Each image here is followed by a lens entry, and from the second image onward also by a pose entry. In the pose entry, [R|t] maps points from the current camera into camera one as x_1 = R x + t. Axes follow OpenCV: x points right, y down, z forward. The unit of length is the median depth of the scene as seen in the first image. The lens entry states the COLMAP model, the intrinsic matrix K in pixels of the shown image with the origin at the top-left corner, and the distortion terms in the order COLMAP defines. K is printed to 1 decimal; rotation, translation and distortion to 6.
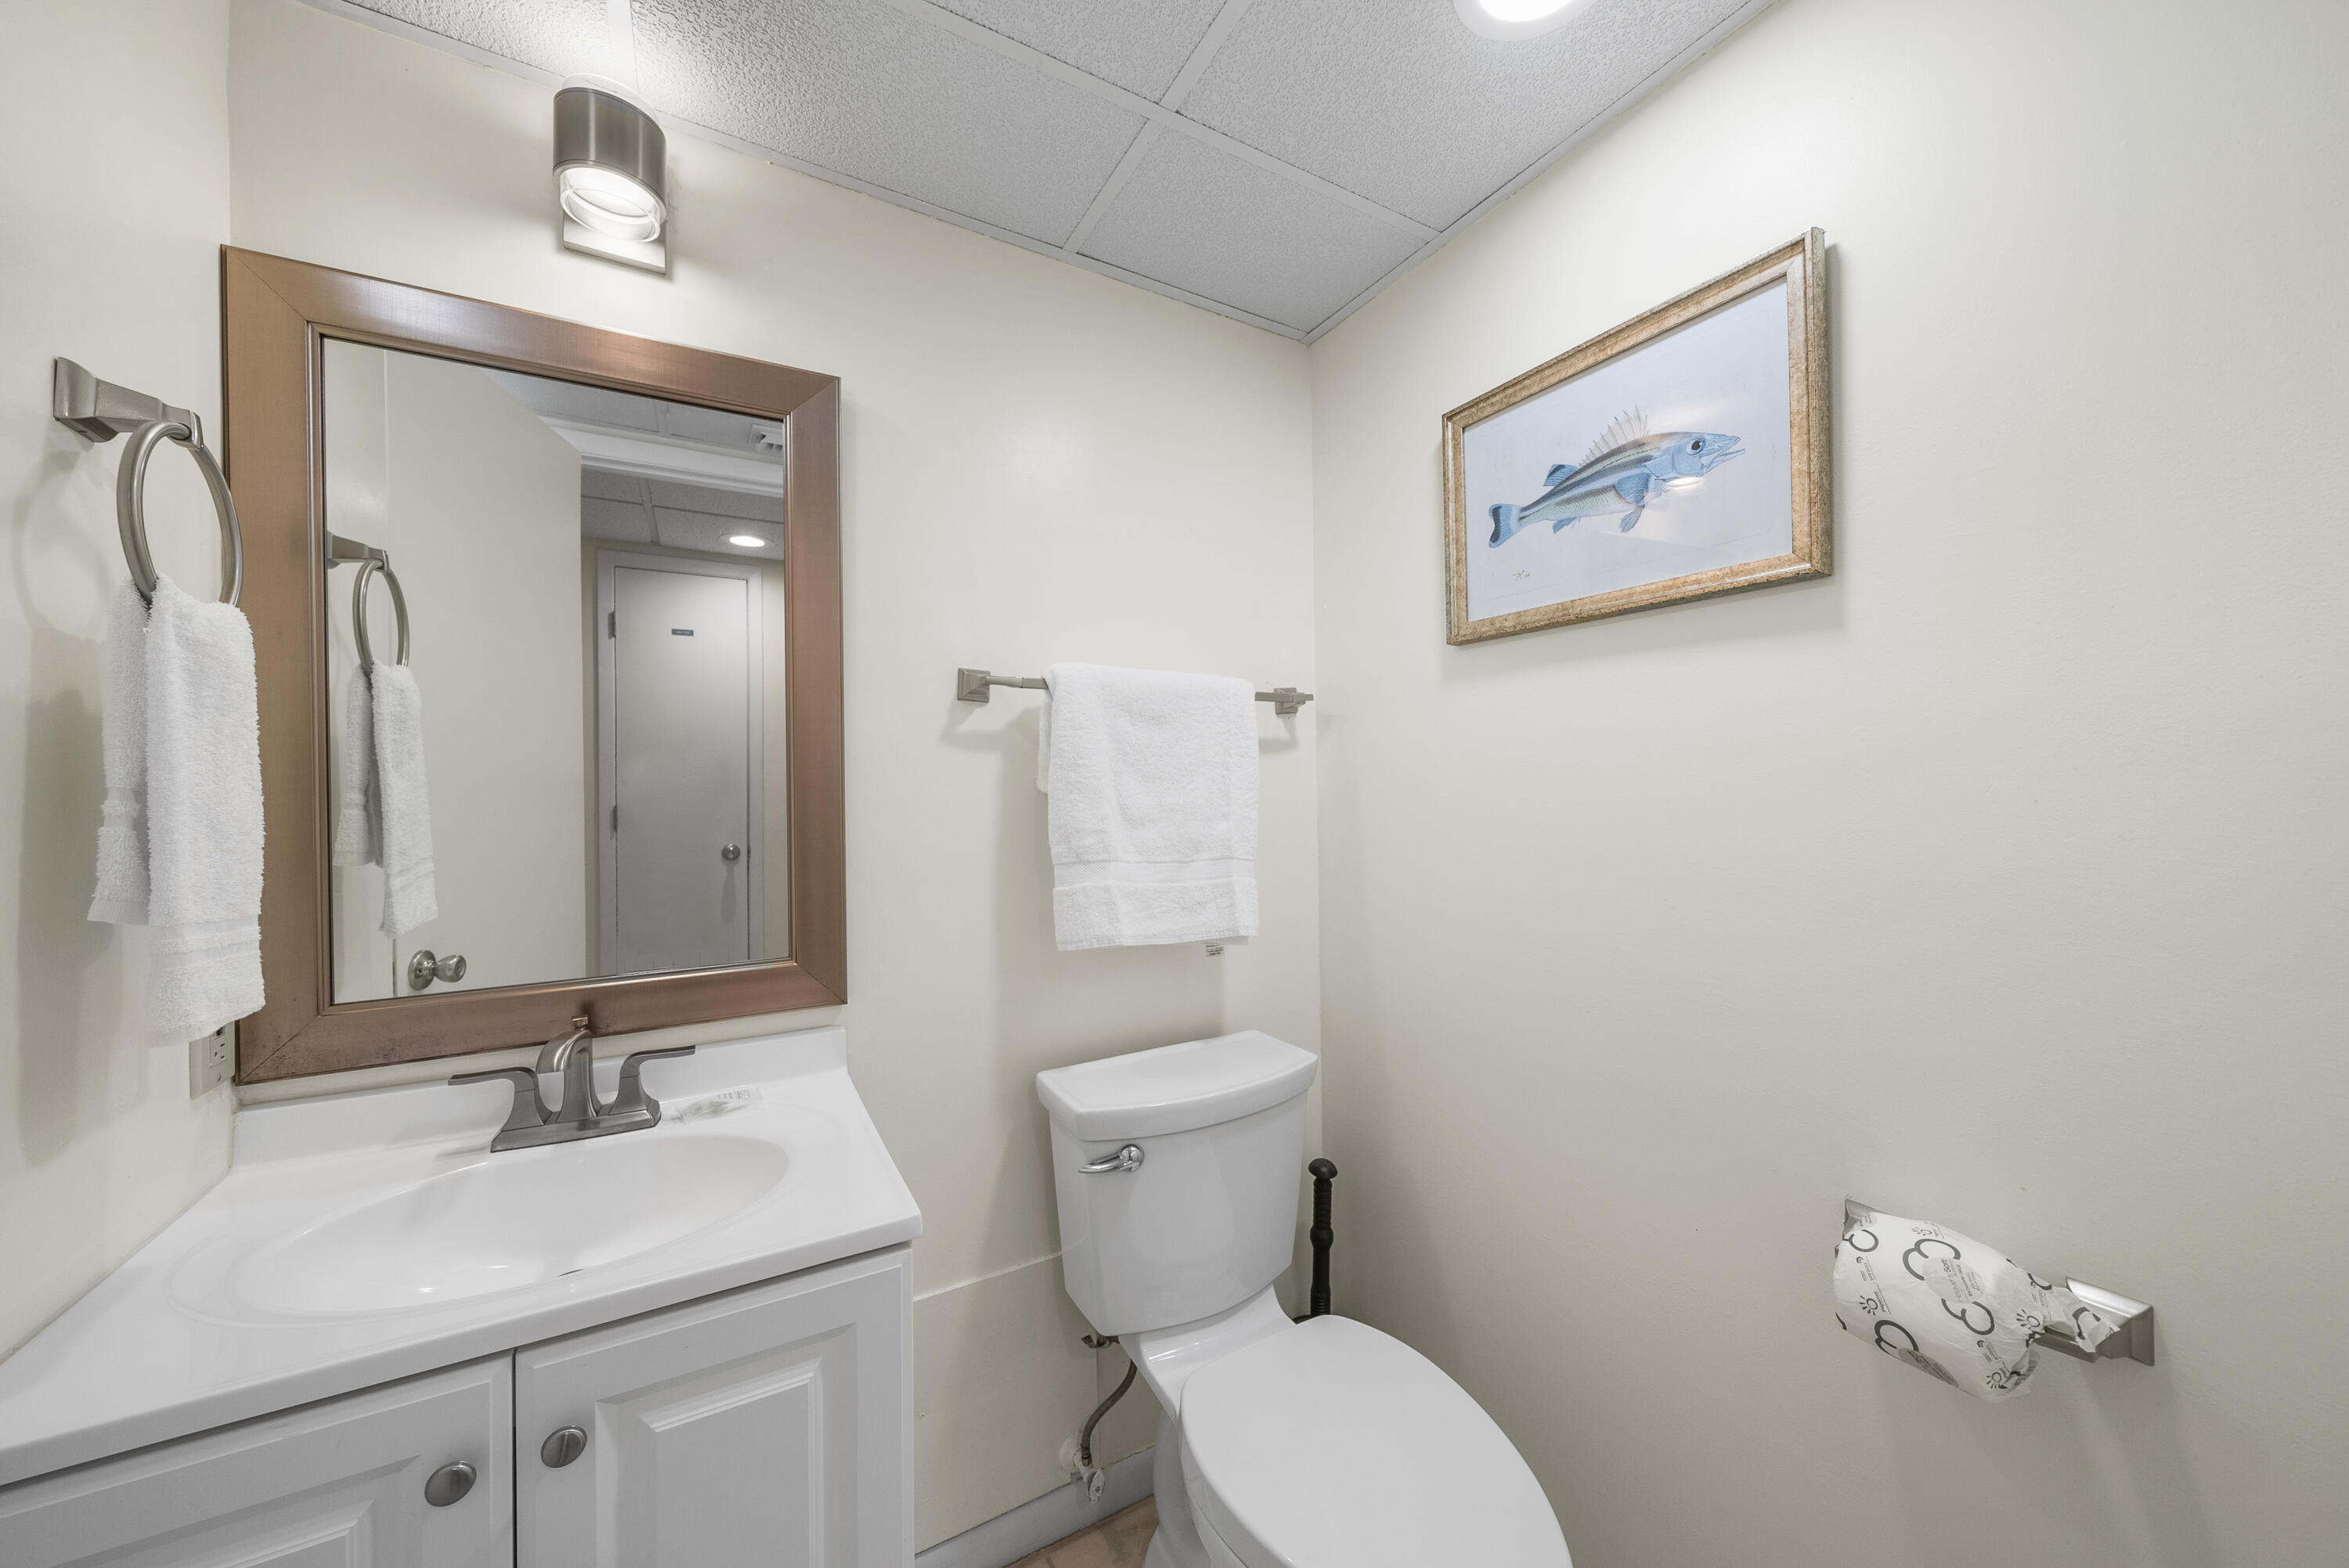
lens RADIAL K [[814.6, 0, 1166.7], [0, 814.6, 776.9], [0, 0, 1]] dist [-0.006681, -0.000051]
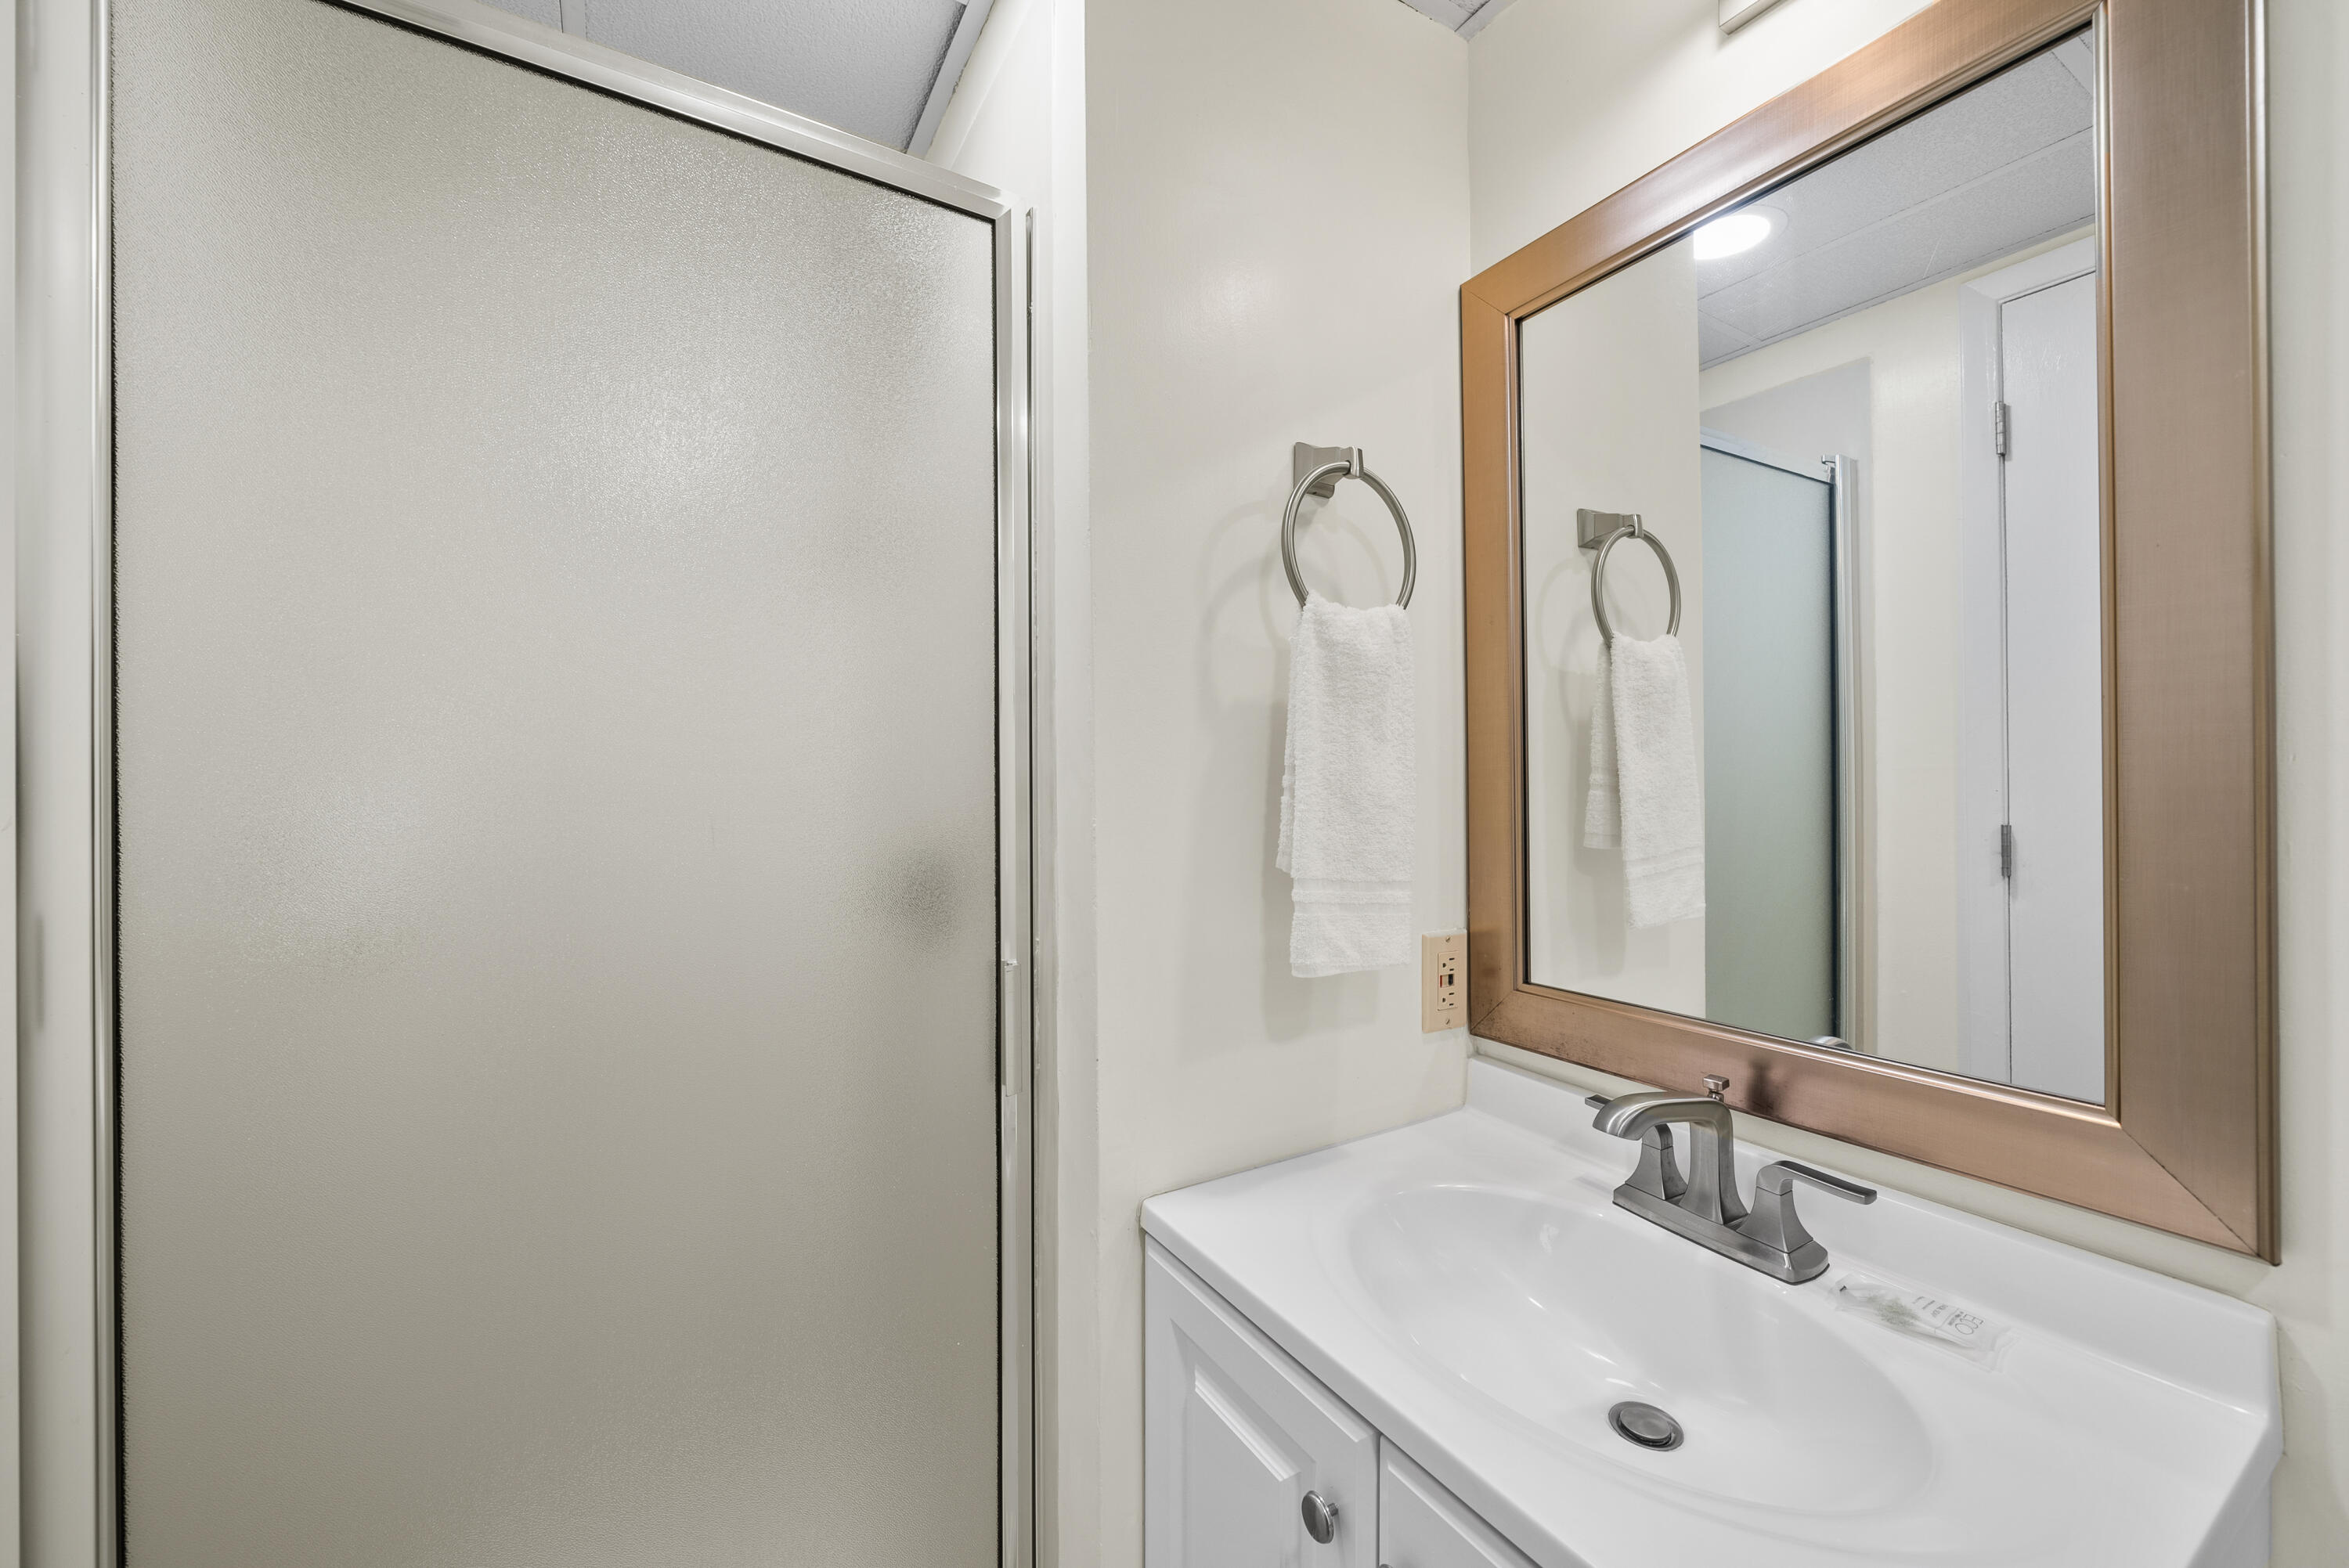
lens RADIAL K [[908.8, 0, 1165.0], [0, 908.8, 786.1], [0, 0, 1]] dist [-0.005139, 0.000059]
pose [[0.013035, 0.013142, -0.999829, 0.090994], [0.012430, 0.999834, 0.013305, 0.016085], [0.999838, -0.012601, 0.012870, 0.535626]]
